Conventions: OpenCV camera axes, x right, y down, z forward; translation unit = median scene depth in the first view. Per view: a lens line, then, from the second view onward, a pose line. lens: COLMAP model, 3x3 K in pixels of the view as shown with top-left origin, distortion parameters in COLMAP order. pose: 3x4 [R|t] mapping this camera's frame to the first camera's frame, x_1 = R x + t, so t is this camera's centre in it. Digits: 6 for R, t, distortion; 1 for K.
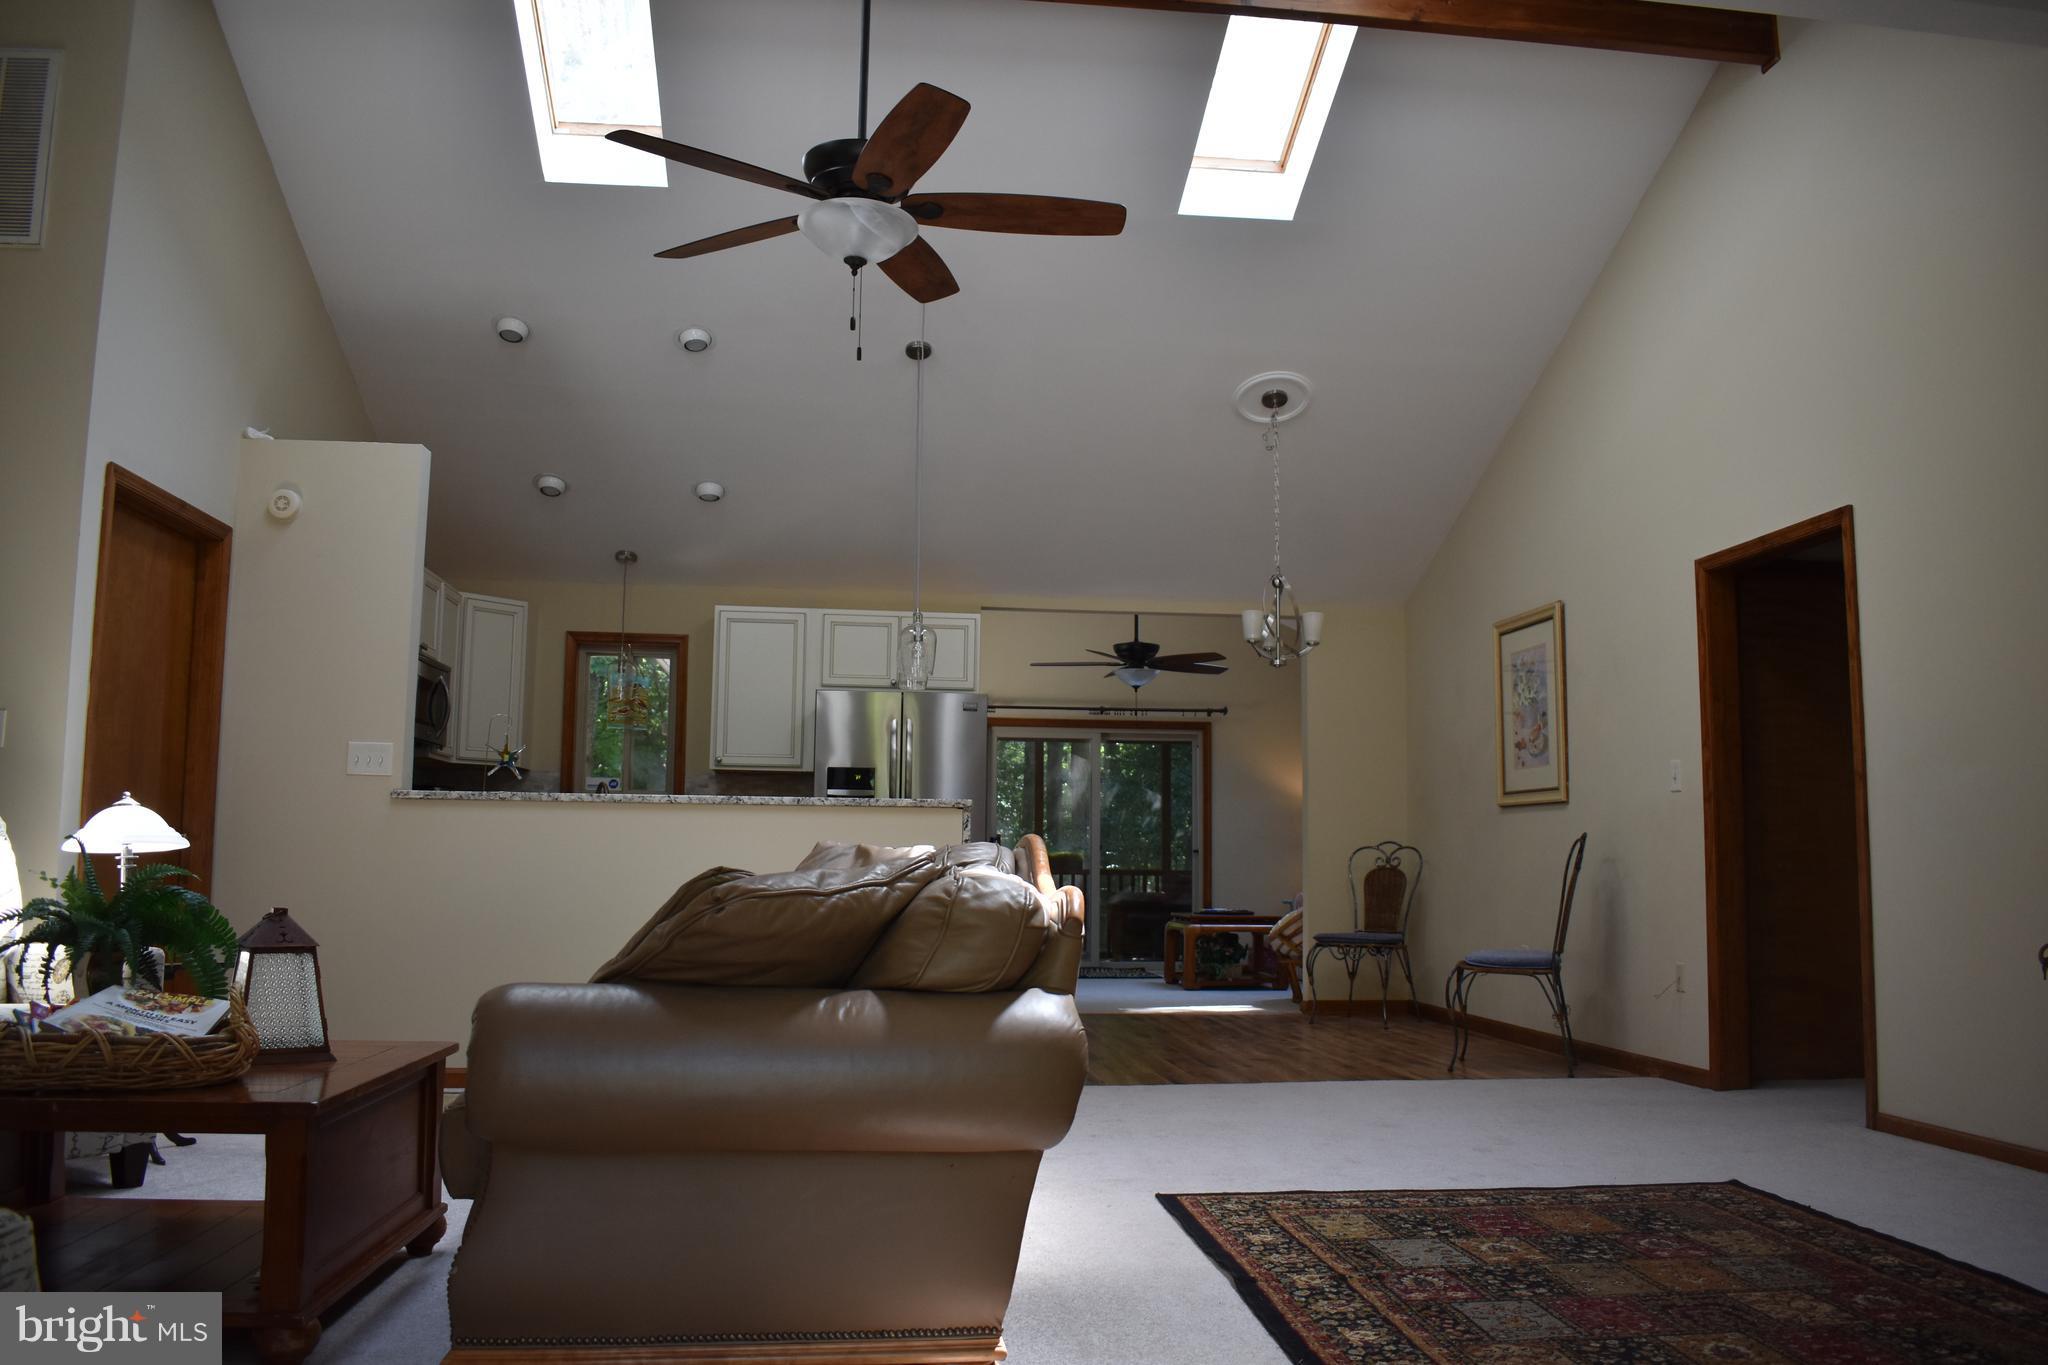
lens RADIAL K [[1596.6, 0, 1032.3], [0, 1596.6, 685.9], [0, 0, 1]] dist [-0.097371, 0.006216]
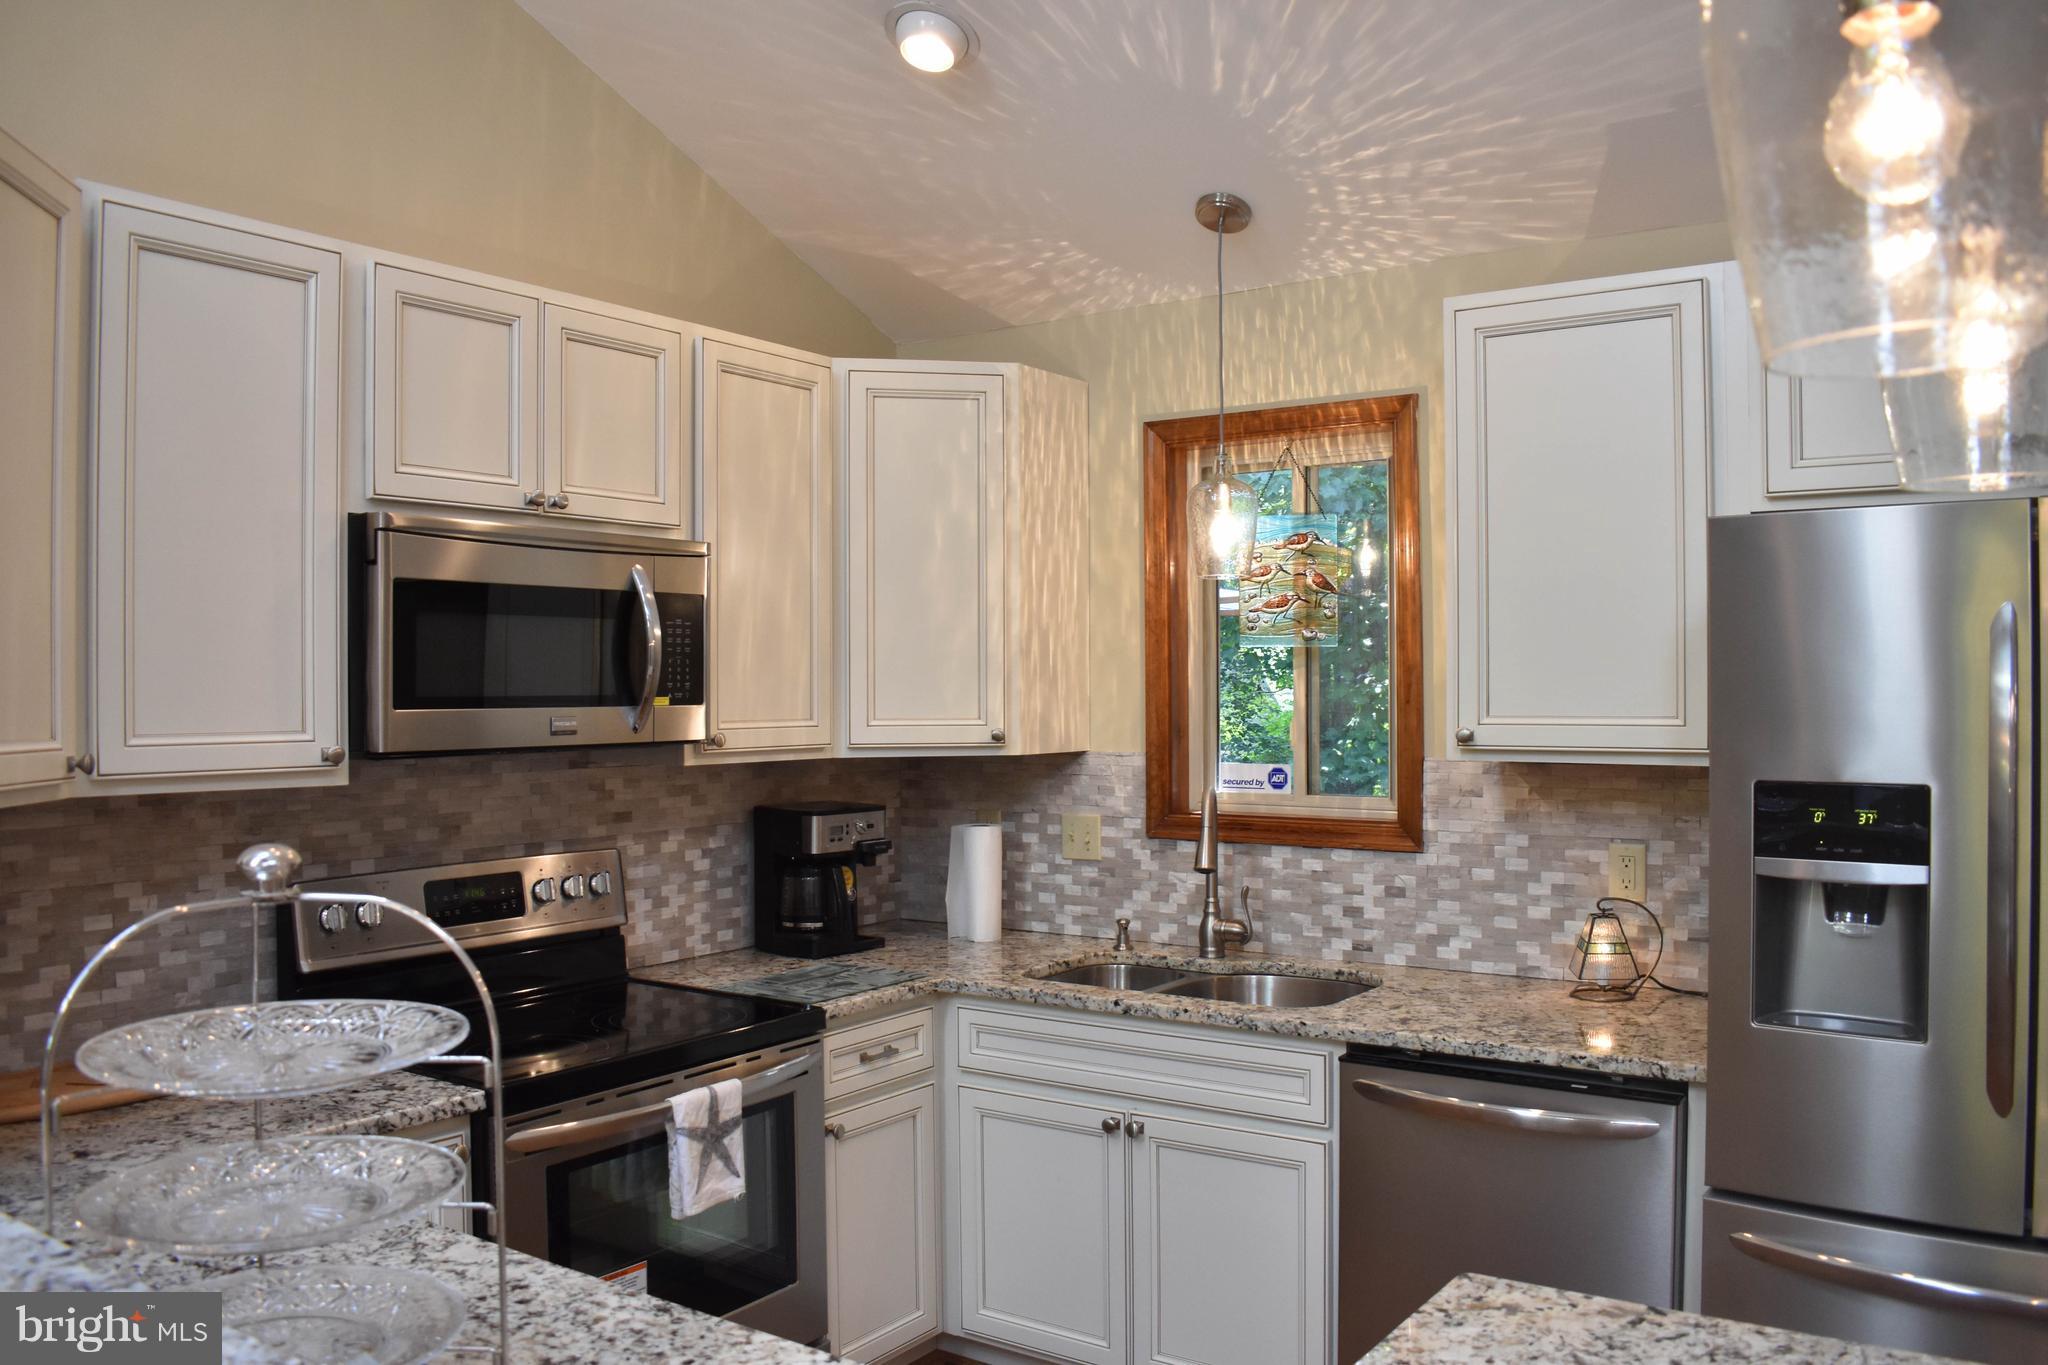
lens RADIAL K [[1596.6, 0, 1032.3], [0, 1596.6, 685.9], [0, 0, 1]] dist [-0.097371, 0.006216]
pose [[0.750798, -0.016242, -0.660333, -0.037739], [0.085506, 0.993676, 0.072779, 0.001918], [0.654975, -0.111104, 0.747438, 0.669719]]
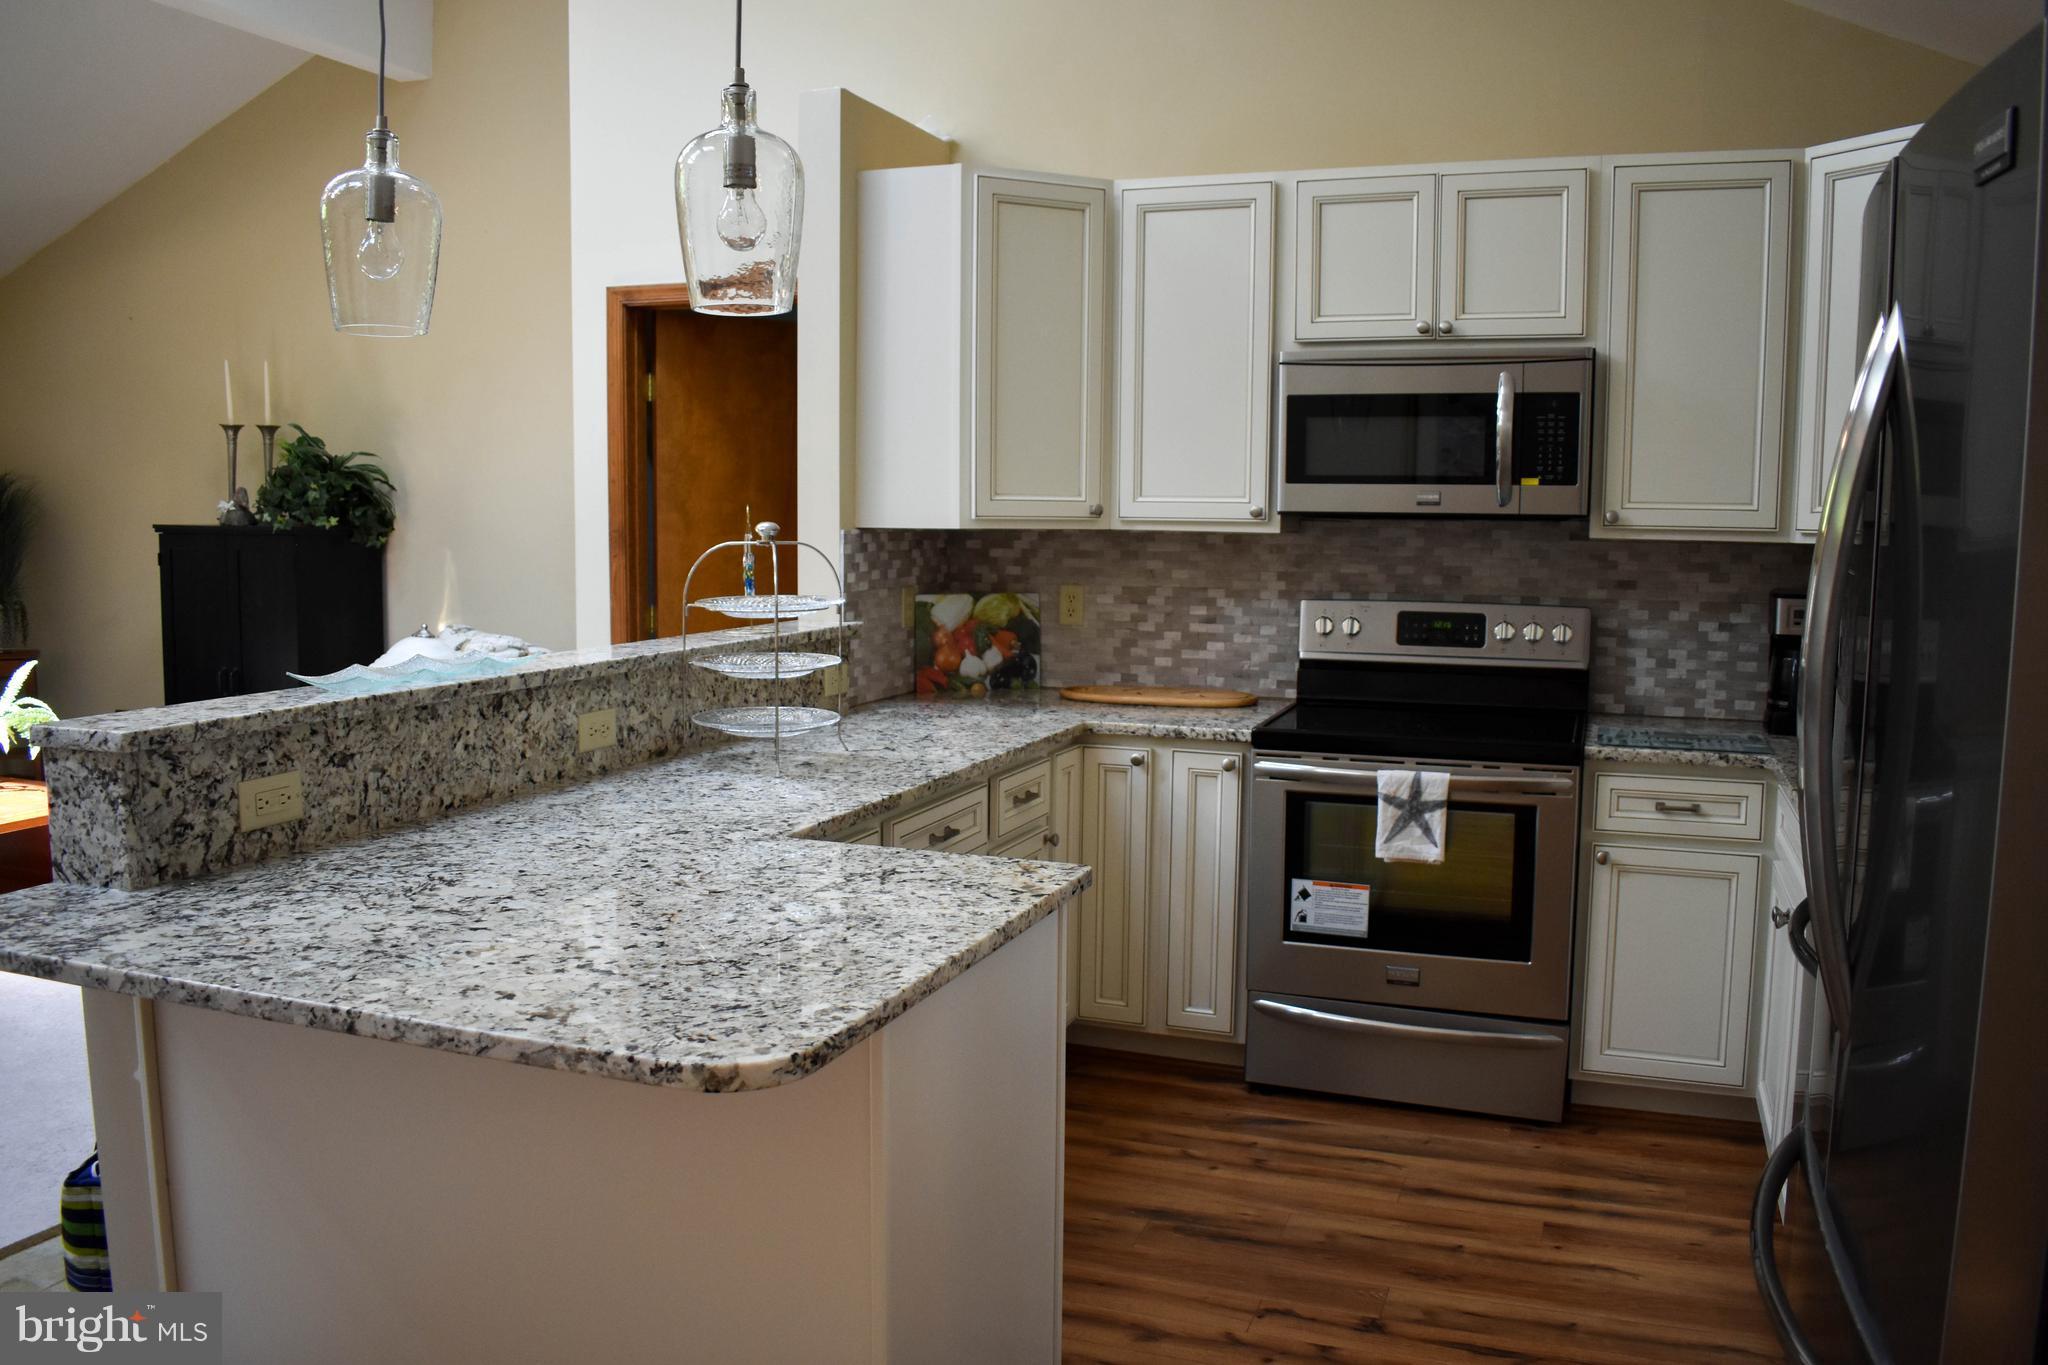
lens RADIAL K [[1596.6, 0, 1032.3], [0, 1596.6, 685.9], [0, 0, 1]] dist [-0.097371, 0.006216]
pose [[-0.449223, 0.088196, -0.889056, 0.116569], [0.085827, 0.994773, 0.055316, 0.043528], [0.889288, -0.051456, -0.454445, 0.948701]]
